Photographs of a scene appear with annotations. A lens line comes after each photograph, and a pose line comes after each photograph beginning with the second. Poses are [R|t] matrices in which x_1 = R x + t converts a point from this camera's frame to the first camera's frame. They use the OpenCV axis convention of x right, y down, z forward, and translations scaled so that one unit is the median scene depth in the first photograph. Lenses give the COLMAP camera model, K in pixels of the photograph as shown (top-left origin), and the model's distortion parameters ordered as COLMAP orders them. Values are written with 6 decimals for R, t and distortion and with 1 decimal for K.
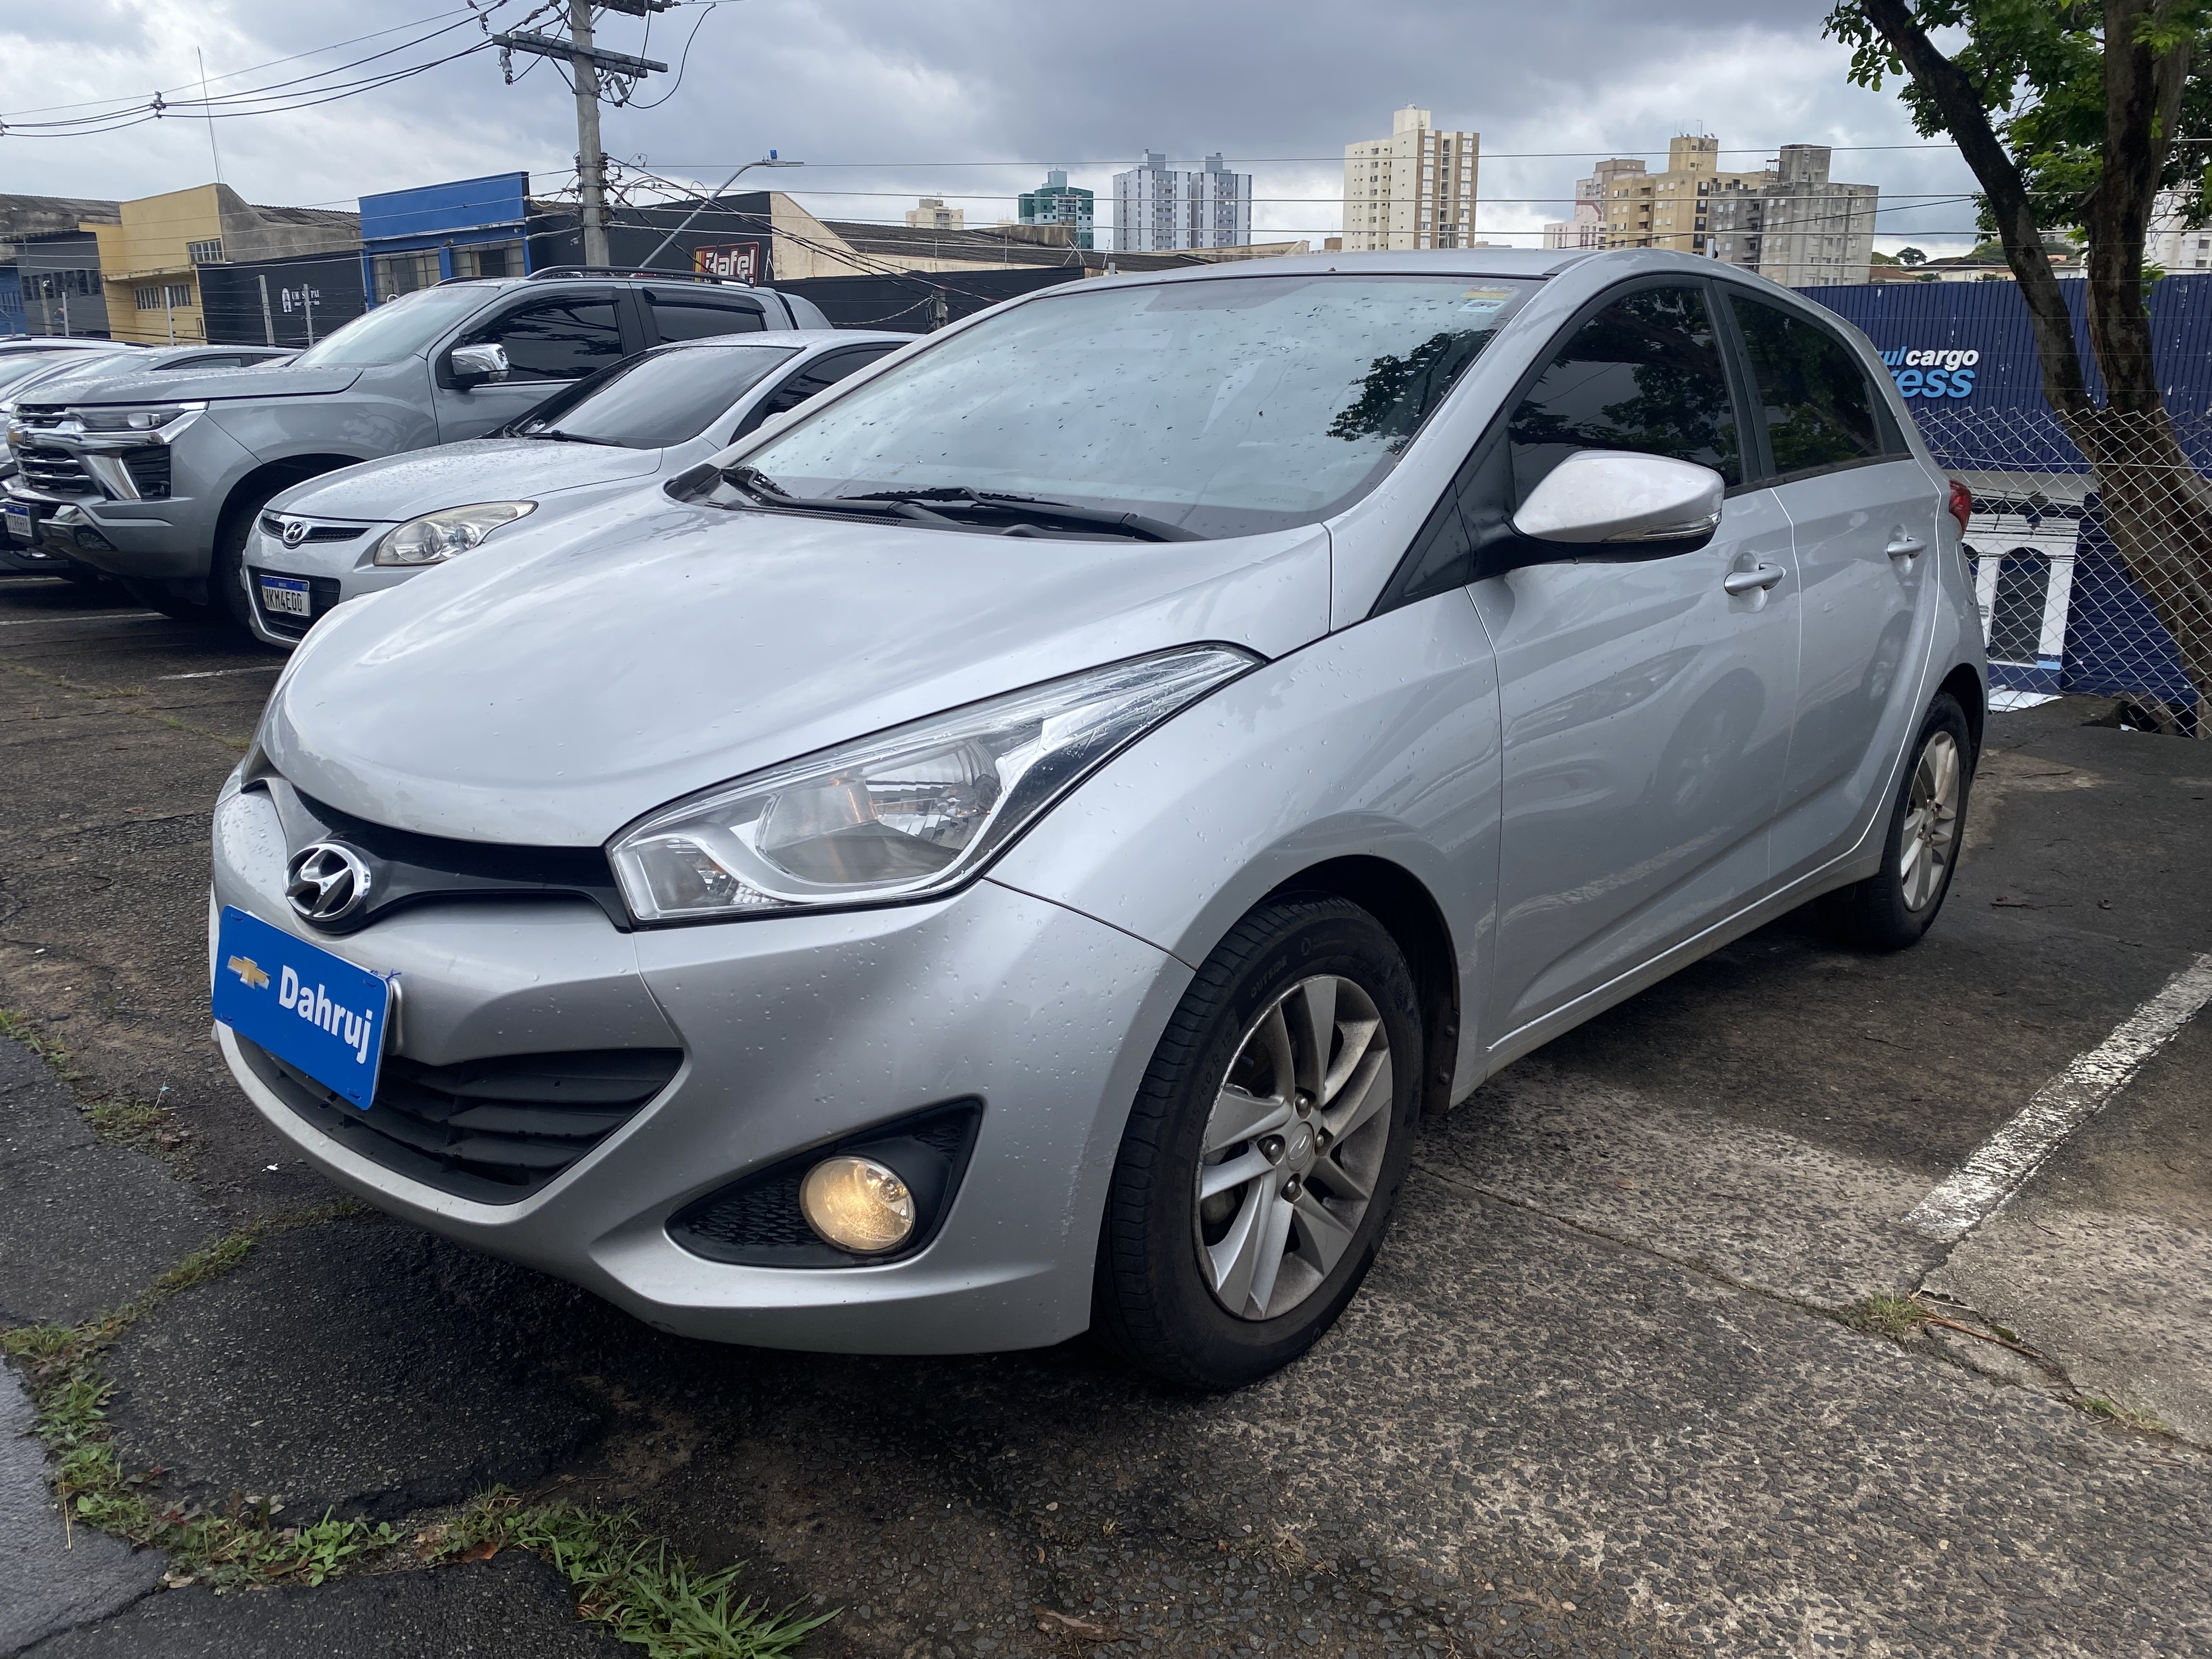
lens RADIAL K [[1673.0, 0, 1102.6], [0, 1673.0, 799.3], [0, 0, 1]] dist [0.011574, -0.007939]
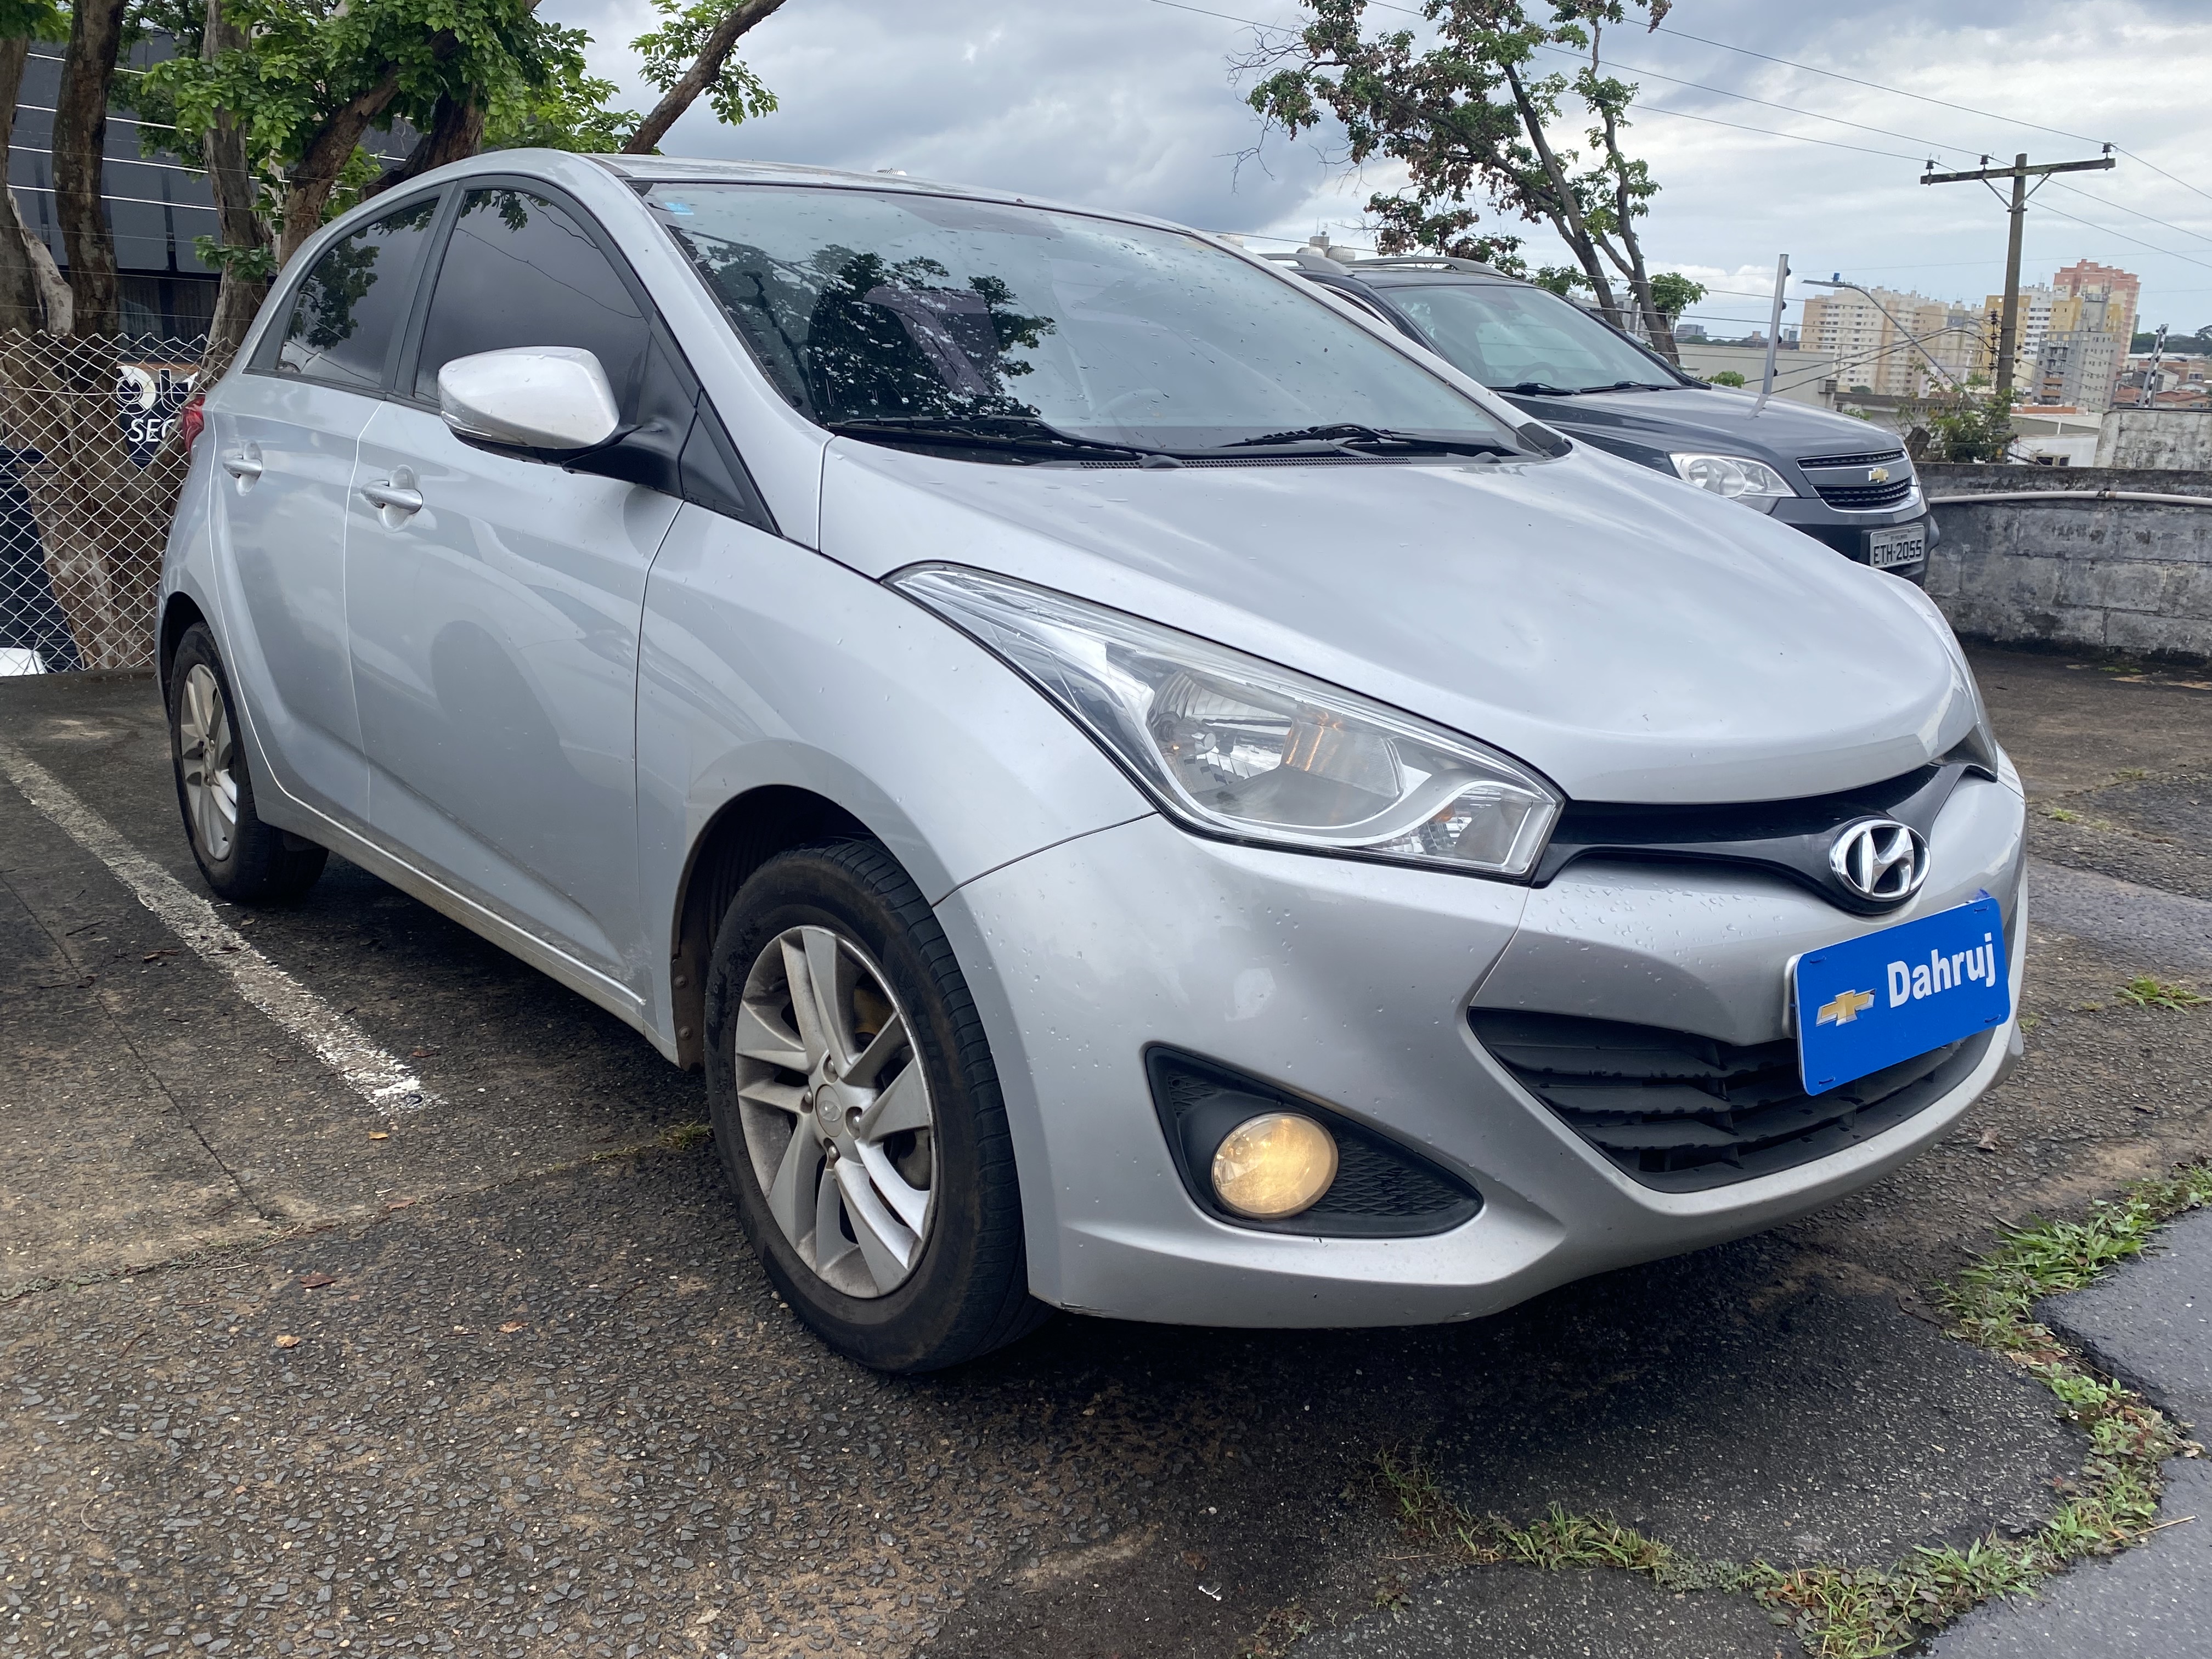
lens RADIAL K [[1856.9, 0, 1106.0], [0, 1856.9, 829.5], [0, 0, 1]] dist [0.000949, -0.005418]
pose [[0.167659, -0.238100, 0.956660, -1.498053], [0.203648, 0.957831, 0.202701, -0.260352], [-0.964582, 0.160837, 0.209077, 1.182614]]
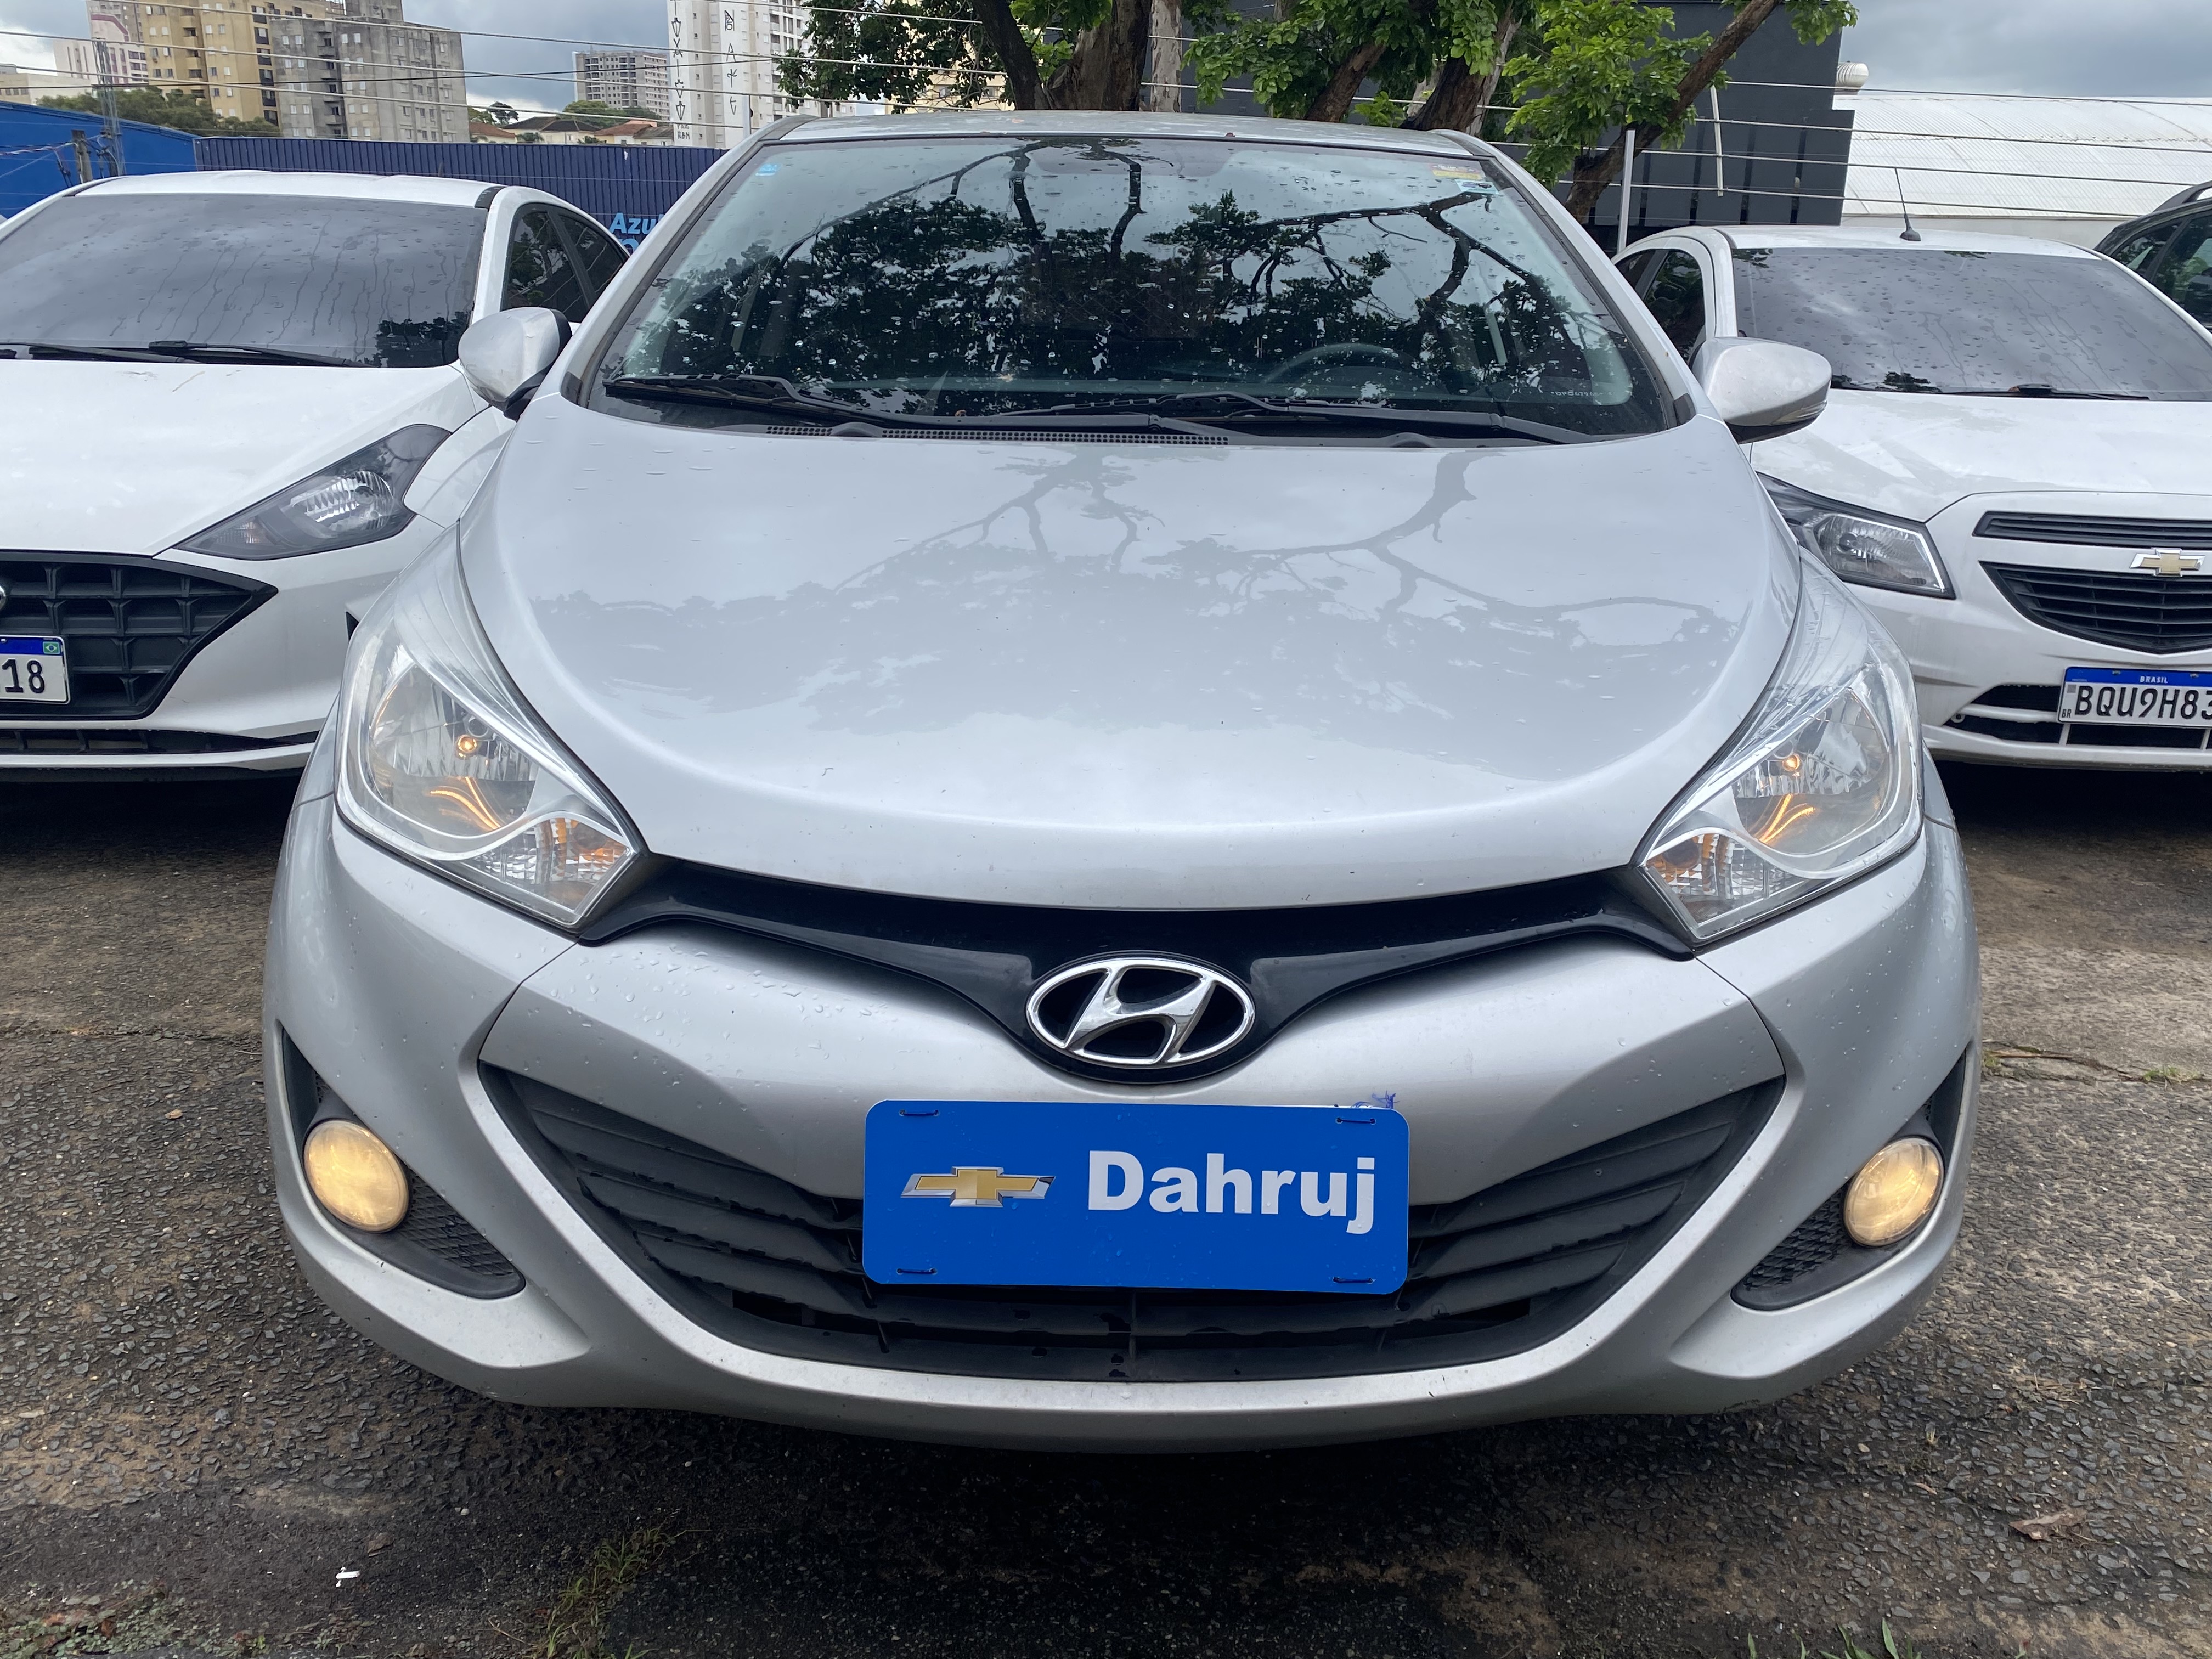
lens RADIAL K [[1891.1, 0, 1106.0], [0, 1891.1, 829.5], [0, 0, 1]] dist [0.008269, -0.000251]
pose [[0.749917, -0.180048, 0.636559, -0.938211], [0.145725, 0.983574, 0.106524, -0.106900], [-0.645282, 0.012878, 0.763836, 0.416209]]
